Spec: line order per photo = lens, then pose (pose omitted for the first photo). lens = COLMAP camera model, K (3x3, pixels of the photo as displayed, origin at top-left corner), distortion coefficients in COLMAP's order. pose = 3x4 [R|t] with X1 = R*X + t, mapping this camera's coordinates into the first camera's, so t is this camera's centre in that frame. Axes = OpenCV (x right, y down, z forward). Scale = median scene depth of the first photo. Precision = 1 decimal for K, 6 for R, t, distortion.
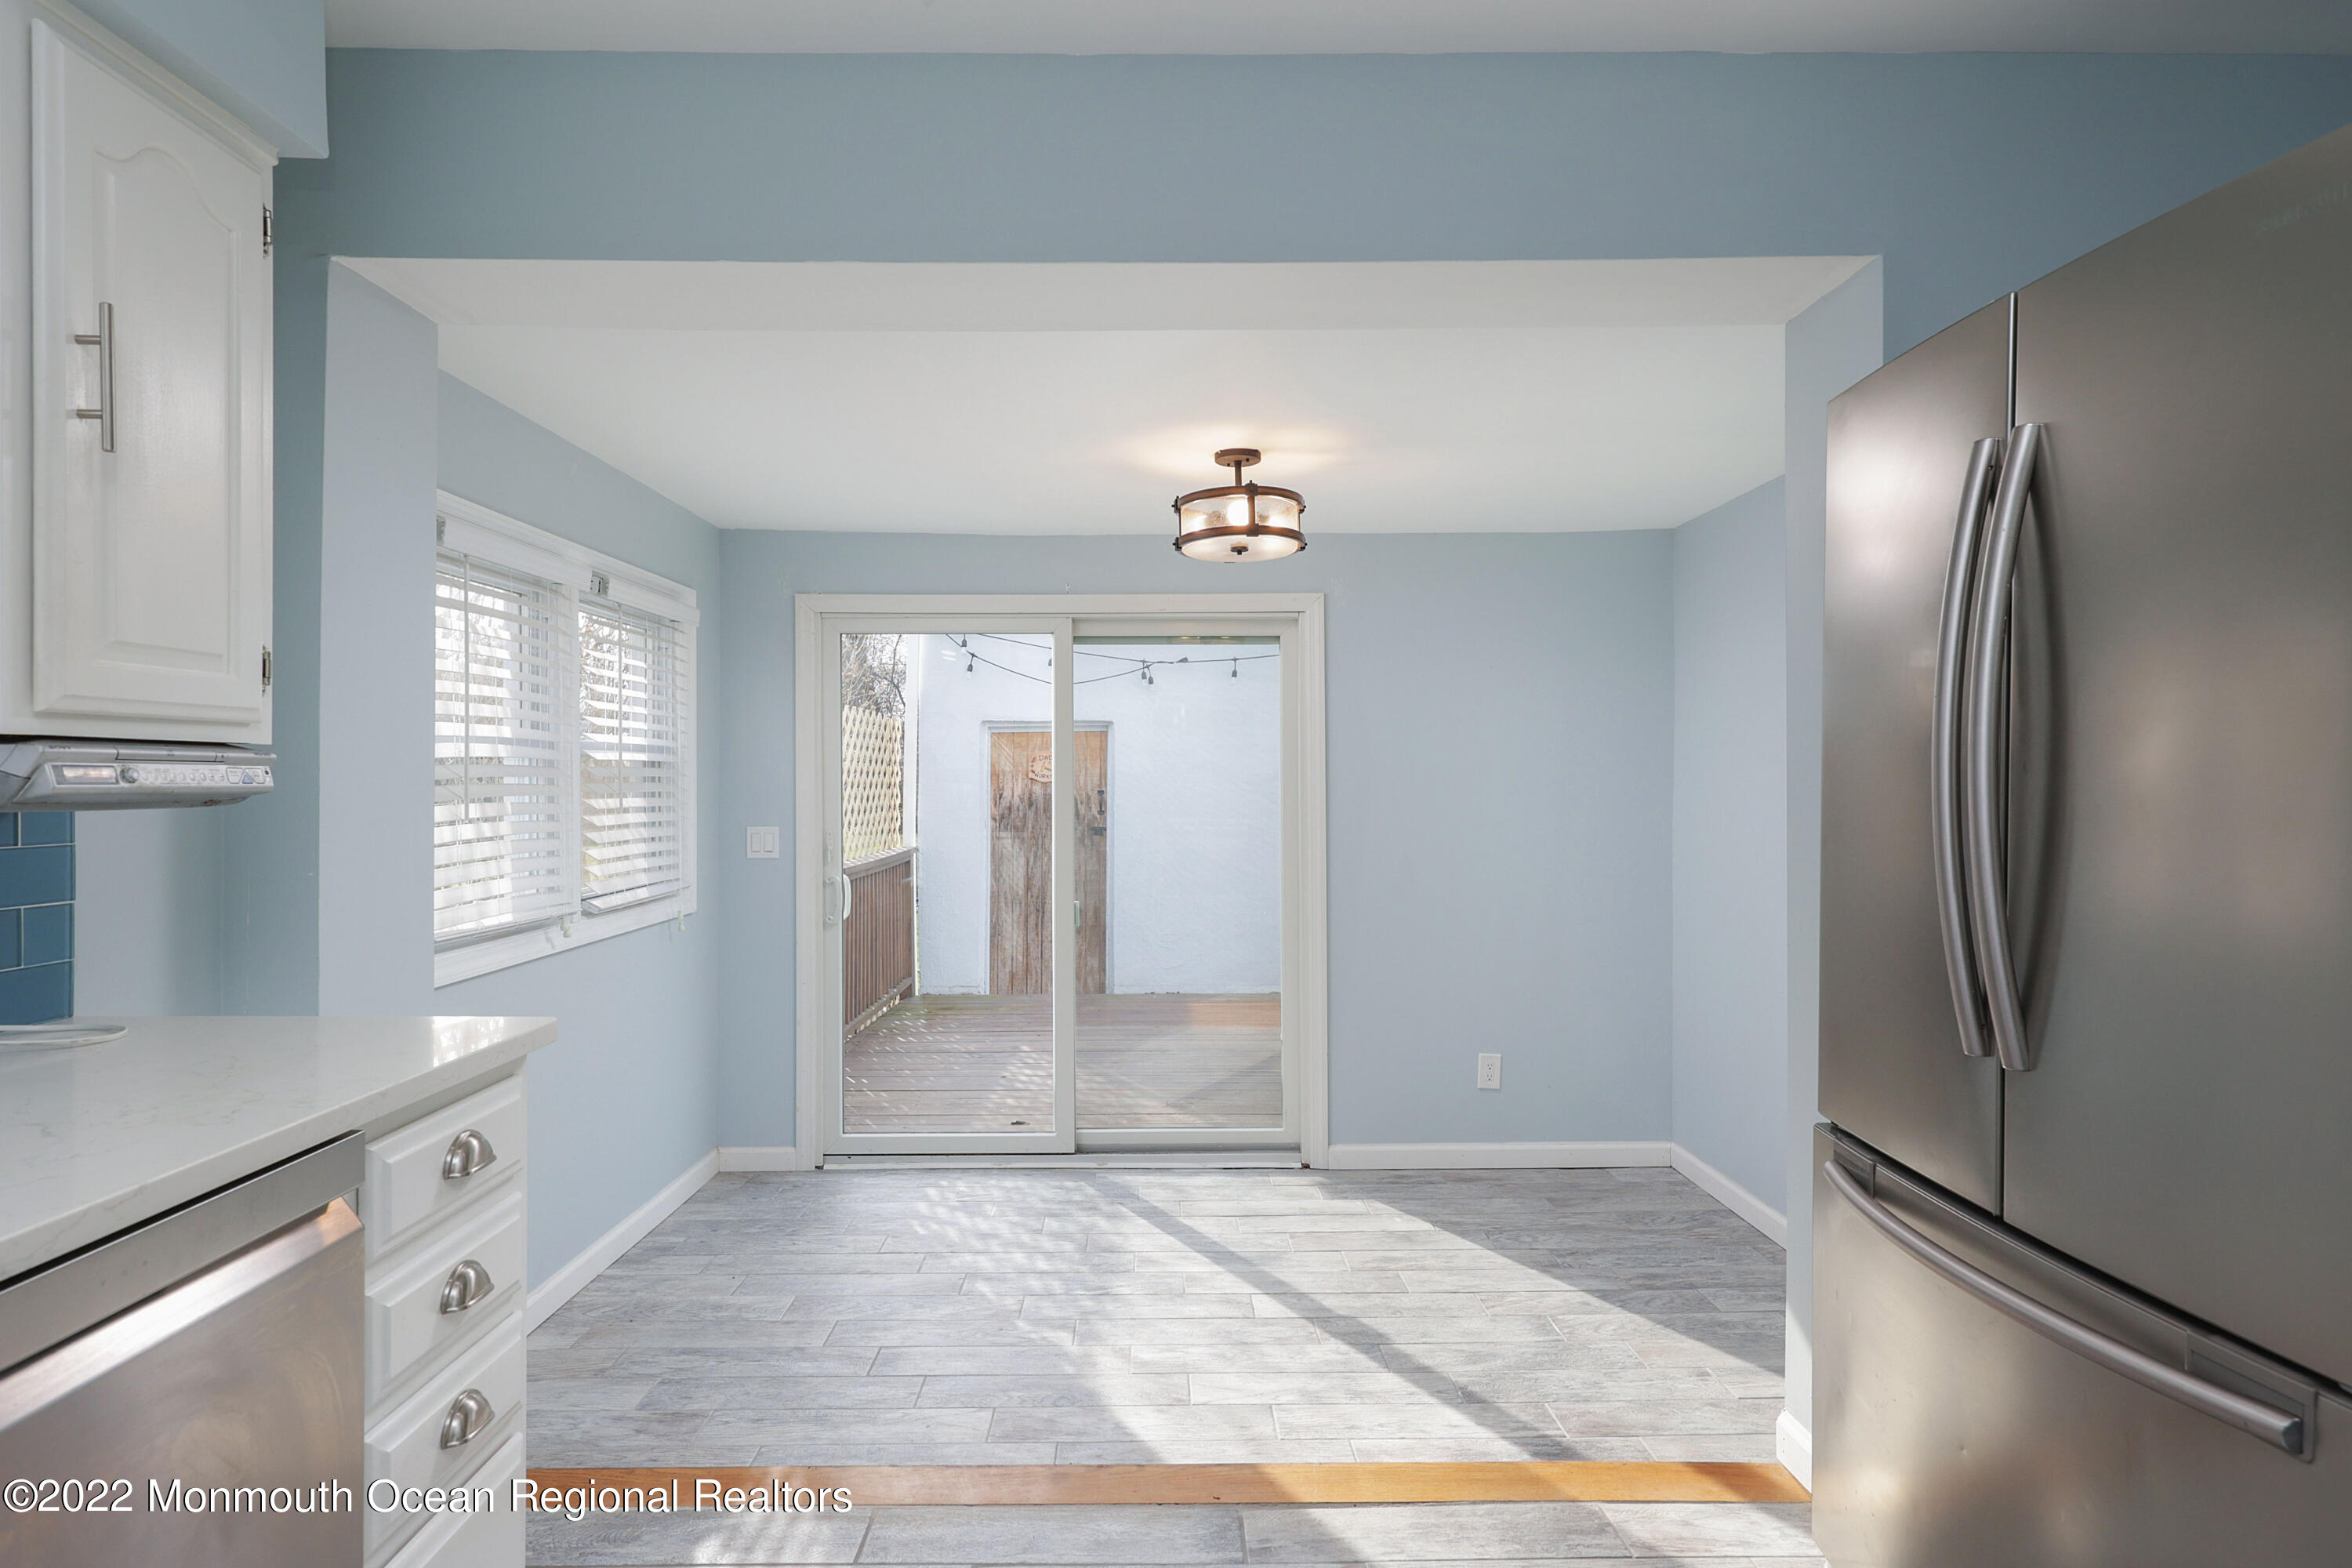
lens RADIAL K [[1304.3, 0, 1165.8], [0, 1304.3, 774.6], [0, 0, 1]] dist [0.004521, 0.000859]
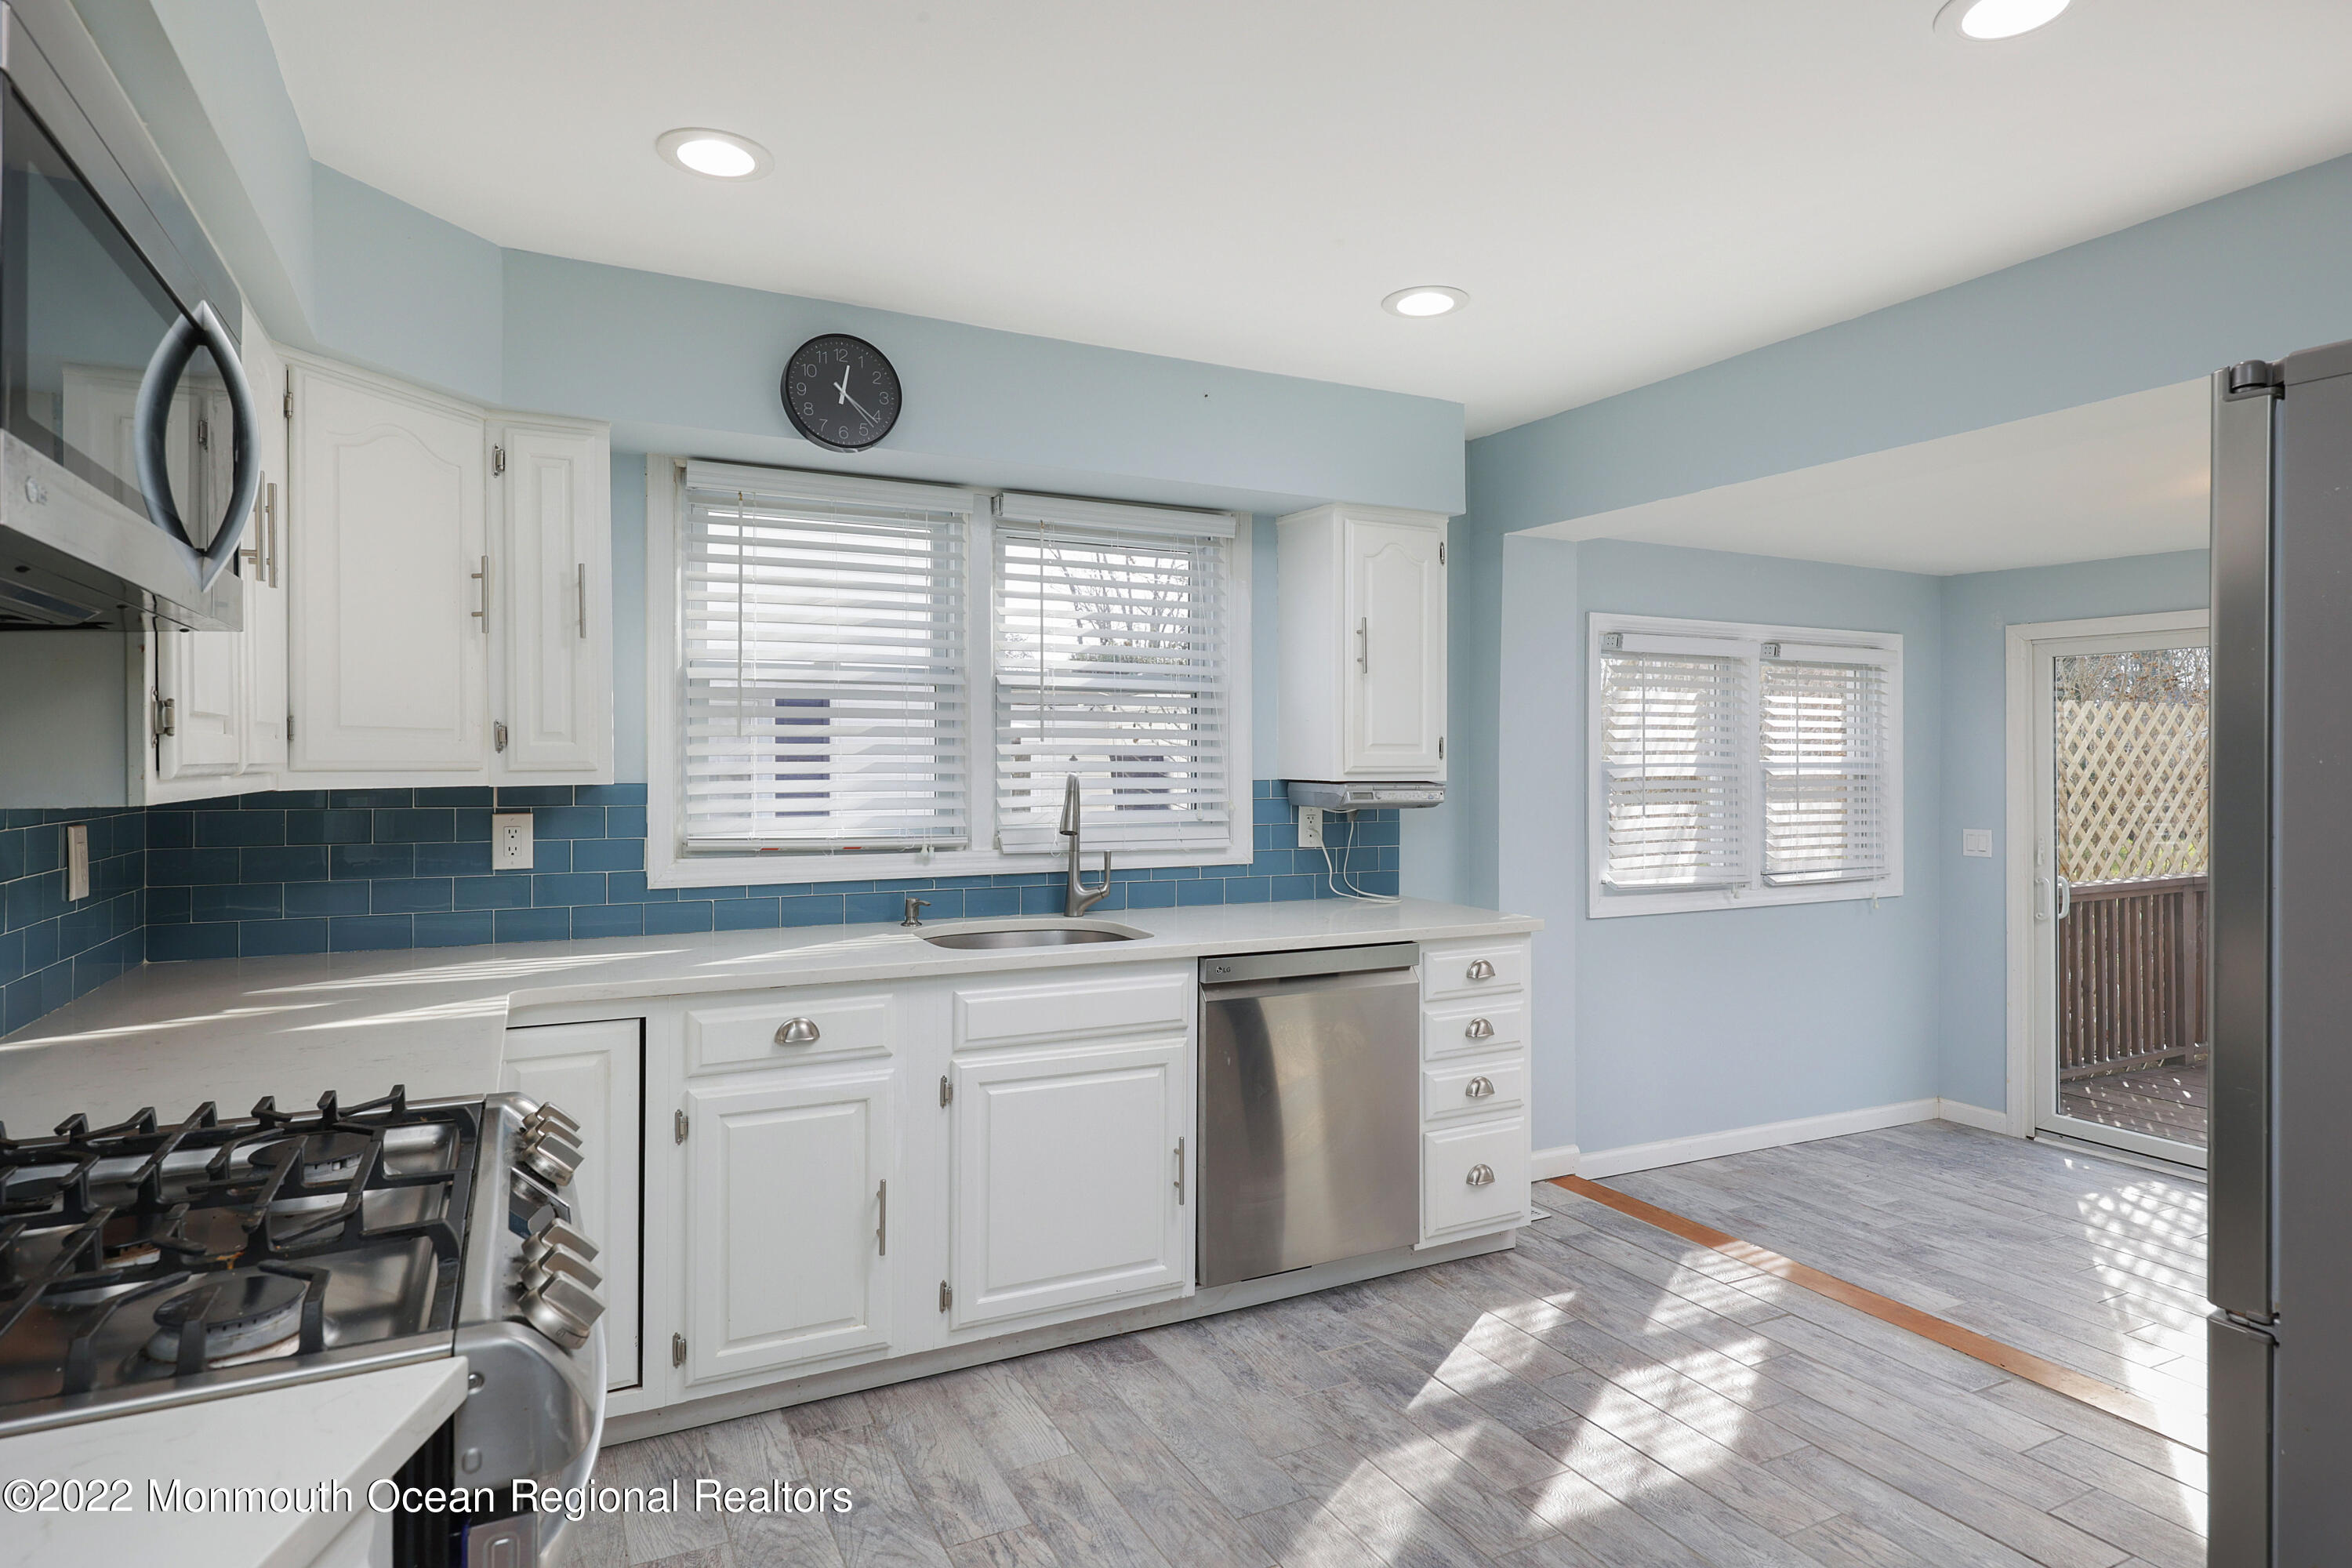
lens RADIAL K [[1304.3, 0, 1165.8], [0, 1304.3, 774.6], [0, 0, 1]] dist [0.004521, 0.000859]
pose [[0.446830, 0.015126, -0.894491, 0.567196], [-0.001909, 0.999871, 0.015954, -0.035575], [0.894617, -0.005421, 0.446801, -0.221175]]
